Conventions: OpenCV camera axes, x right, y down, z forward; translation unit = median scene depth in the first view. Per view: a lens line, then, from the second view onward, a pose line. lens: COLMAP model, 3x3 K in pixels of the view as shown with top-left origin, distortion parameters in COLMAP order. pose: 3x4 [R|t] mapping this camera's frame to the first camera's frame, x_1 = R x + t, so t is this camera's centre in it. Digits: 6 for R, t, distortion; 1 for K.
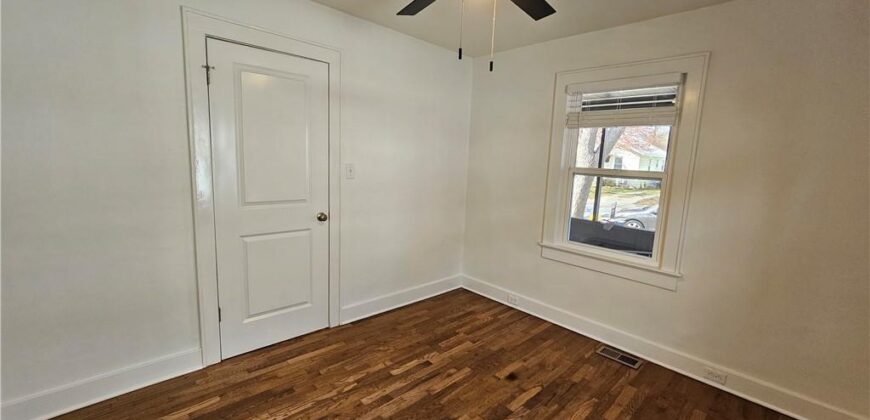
lens RADIAL K [[355.2, 0, 431.4], [0, 355.2, 208.2], [0, 0, 1]] dist [-0.000194, -0.000147]
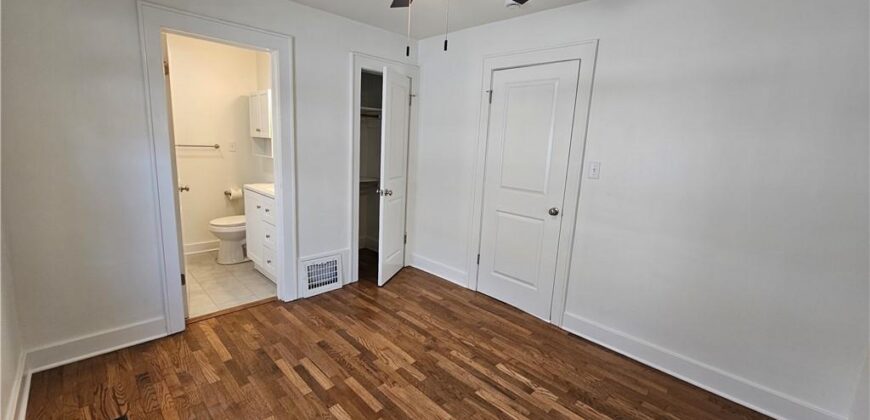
lens RADIAL K [[355.2, 0, 431.4], [0, 355.2, 208.2], [0, 0, 1]] dist [-0.000194, -0.000147]
pose [[0.034921, 0.141845, -0.989273, 0.758912], [-0.192017, 0.972386, 0.132645, -0.057246], [0.980770, 0.185325, 0.061193, 0.630789]]
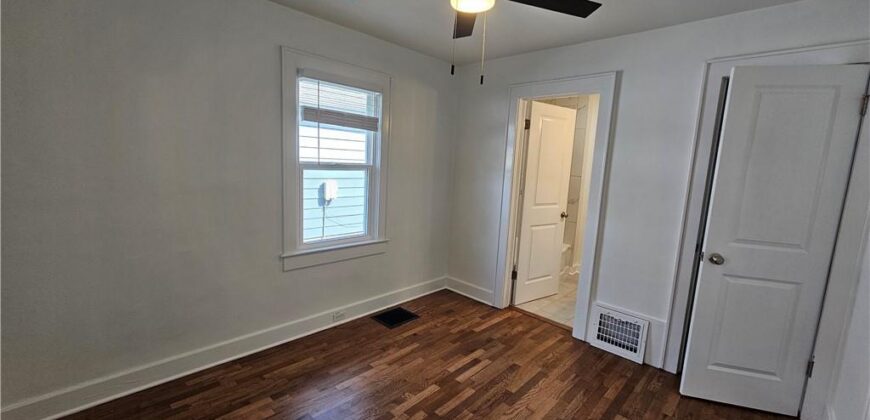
lens RADIAL K [[355.2, 0, 431.4], [0, 355.2, 208.2], [0, 0, 1]] dist [-0.000194, -0.000147]
pose [[-0.994810, -0.083234, -0.058520, 0.164897], [-0.096194, 0.956794, 0.274394, -0.190798], [0.033153, 0.278599, -0.959835, 1.300743]]
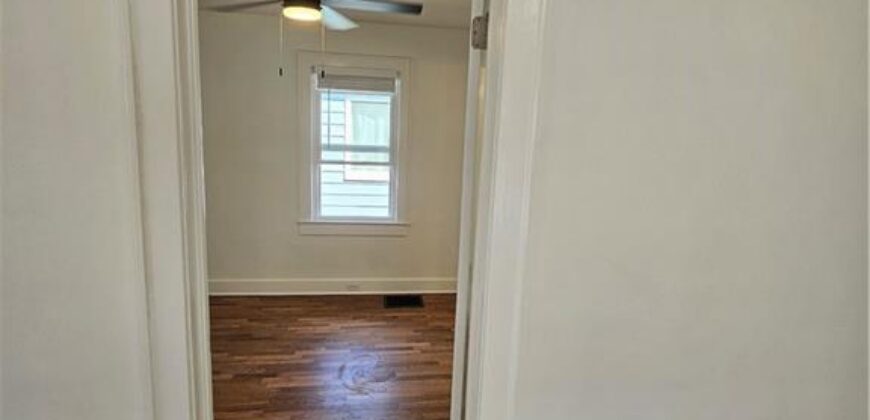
lens RADIAL K [[481.1, 0, 436.0], [0, 481.1, 205.6], [0, 0, 1]] dist [-0.001084, -0.002435]
pose [[-0.810738, -0.166425, 0.561254, -0.829990], [0.013834, 0.953025, 0.302576, -0.295580], [-0.585245, 0.253074, -0.770351, 1.343151]]
